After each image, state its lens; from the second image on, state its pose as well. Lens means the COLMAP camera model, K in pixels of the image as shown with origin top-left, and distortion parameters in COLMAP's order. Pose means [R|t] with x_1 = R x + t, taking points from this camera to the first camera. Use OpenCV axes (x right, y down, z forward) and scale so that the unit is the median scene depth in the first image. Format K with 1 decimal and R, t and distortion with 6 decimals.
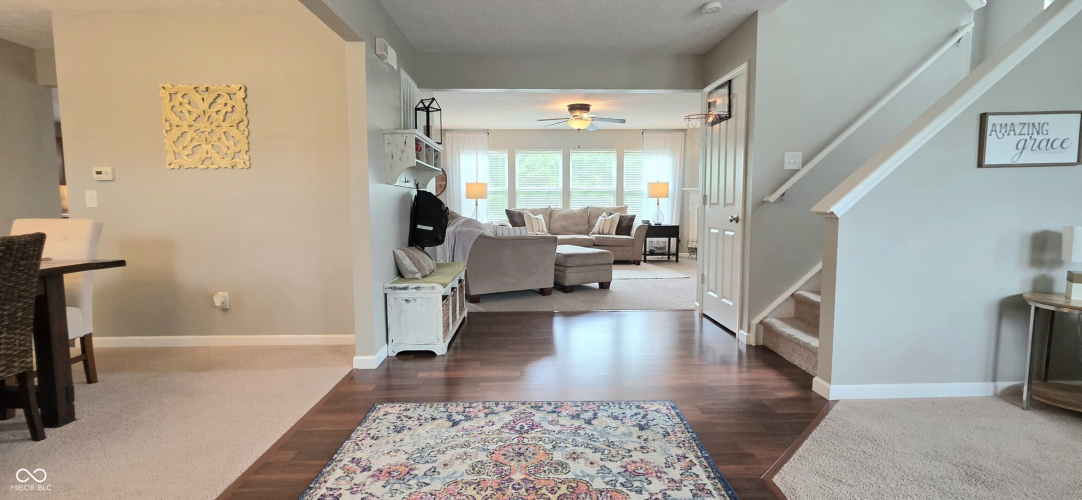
lens RADIAL K [[427.5, 0, 544.8], [0, 427.5, 244.3], [0, 0, 1]] dist [0.002250, 0.000224]
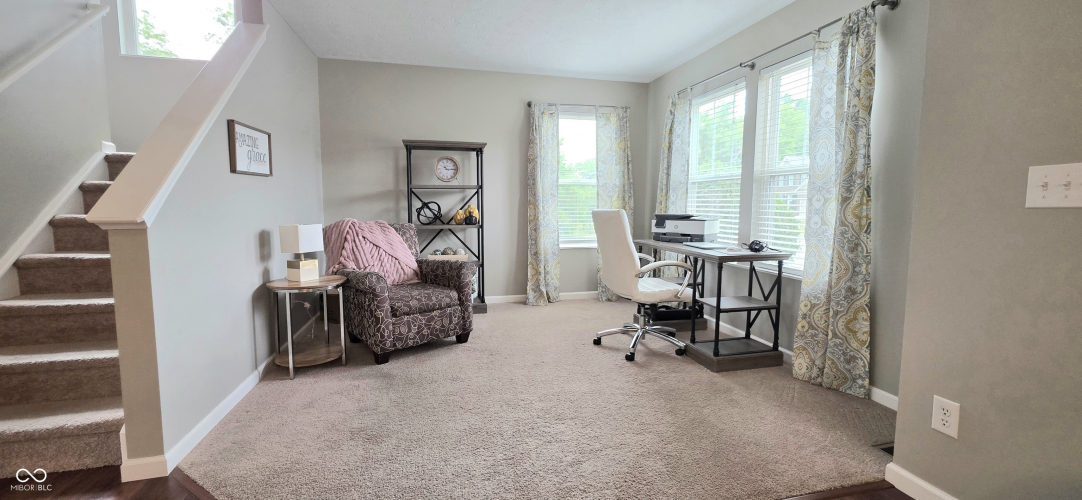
lens RADIAL K [[427.5, 0, 544.8], [0, 427.5, 244.3], [0, 0, 1]] dist [0.002250, 0.000224]
pose [[-0.212485, -0.088722, 0.973128, -0.159598], [0.080606, 0.990884, 0.107941, -0.059605], [-0.973834, 0.101376, -0.203396, 0.498677]]
